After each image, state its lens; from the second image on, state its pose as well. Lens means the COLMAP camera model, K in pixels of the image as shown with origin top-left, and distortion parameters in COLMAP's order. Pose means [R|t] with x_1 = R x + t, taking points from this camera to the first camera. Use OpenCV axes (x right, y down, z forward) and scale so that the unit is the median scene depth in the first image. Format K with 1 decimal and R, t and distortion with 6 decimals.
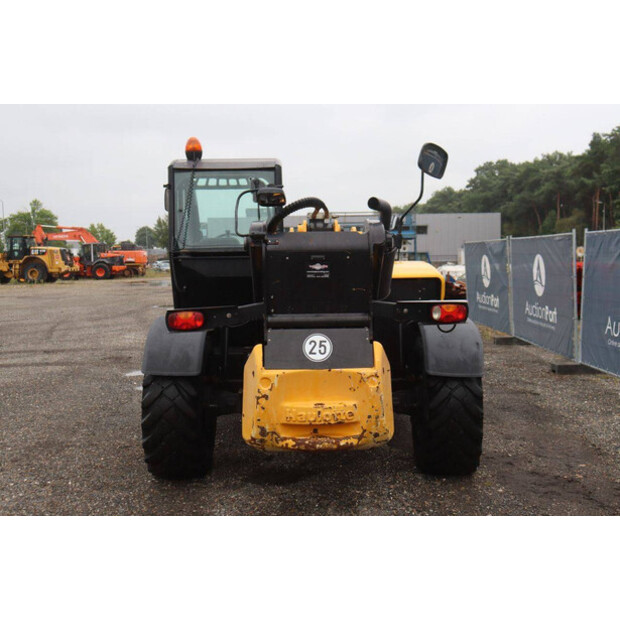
lens RADIAL K [[764.8, 0, 301.1], [0, 764.8, 310.1], [0, 0, 1]] dist [0.022201, 0.056138]
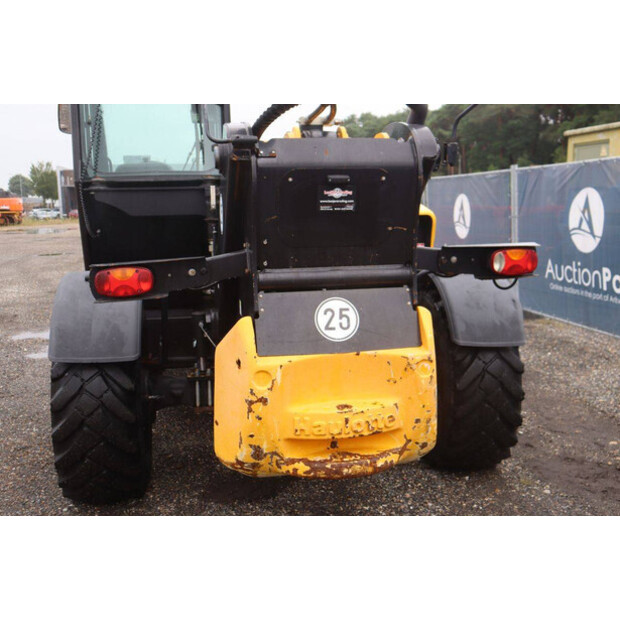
lens RADIAL K [[715.1, 0, 310.0], [0, 715.1, 310.0], [0, 0, 1]] dist [-0.013988, 0.060171]
pose [[0.983497, -0.031748, 0.178116, -0.109114], [0.017874, 0.996717, 0.078961, -0.007154], [-0.180038, -0.074475, 0.980836, 0.410247]]
